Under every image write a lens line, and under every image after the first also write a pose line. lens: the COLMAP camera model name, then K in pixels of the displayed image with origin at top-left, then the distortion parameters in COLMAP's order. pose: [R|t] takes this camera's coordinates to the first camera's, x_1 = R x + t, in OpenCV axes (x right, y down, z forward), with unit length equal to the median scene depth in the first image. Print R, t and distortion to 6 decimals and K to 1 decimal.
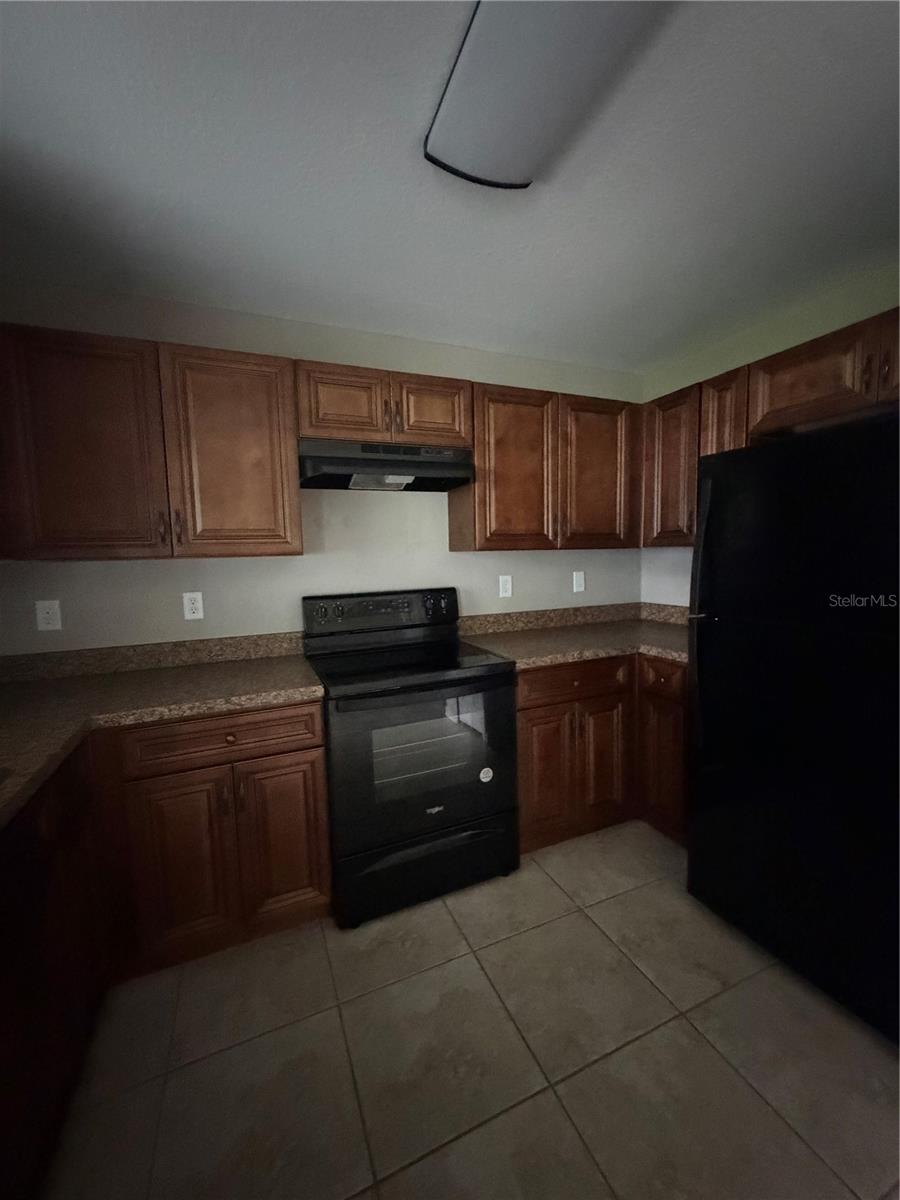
lens RADIAL K [[479.8, 0, 450.0], [0, 479.8, 600.0], [0, 0, 1]] dist [-0.001464, -0.000057]
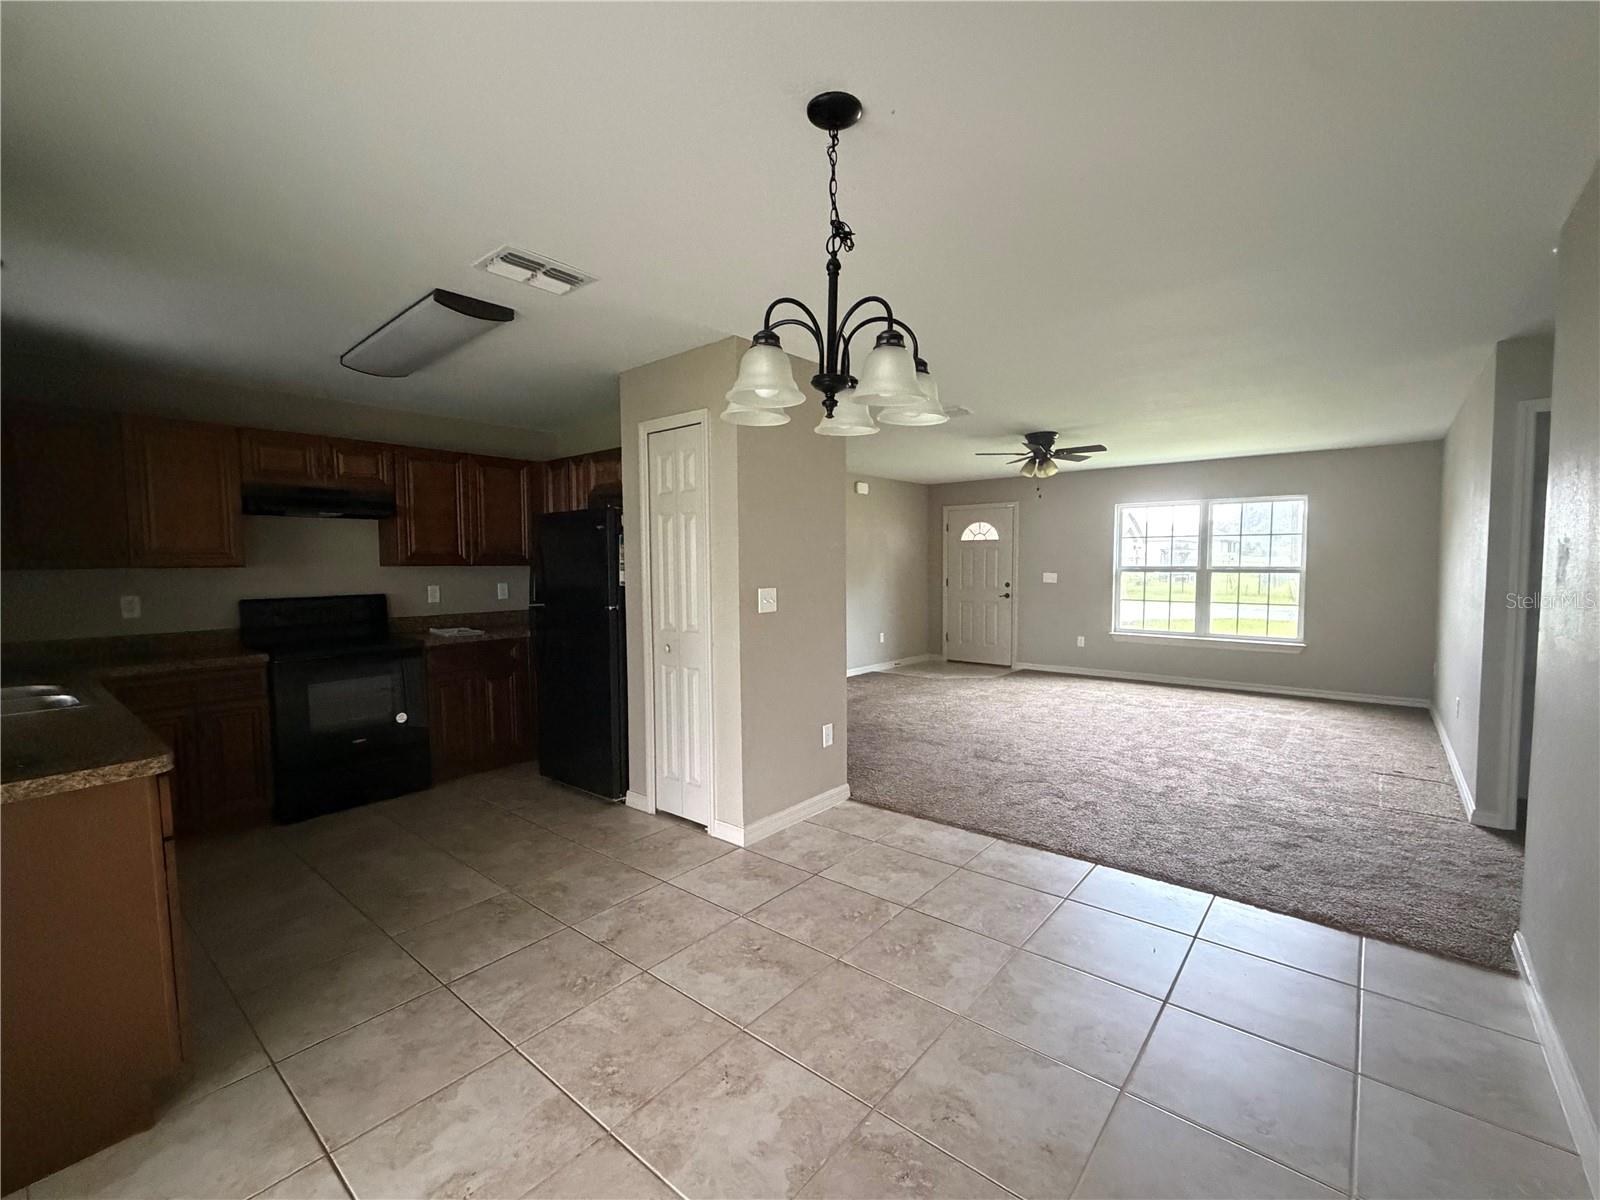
lens RADIAL K [[688.5, 0, 797.1], [0, 688.5, 607.8], [0, 0, 1]] dist [0.001886, 0.000435]
pose [[0.895308, -0.011630, 0.445296, 0.202483], [0.028763, 0.999082, -0.031736, 0.116508], [-0.444518, 0.041221, 0.894821, -1.310226]]
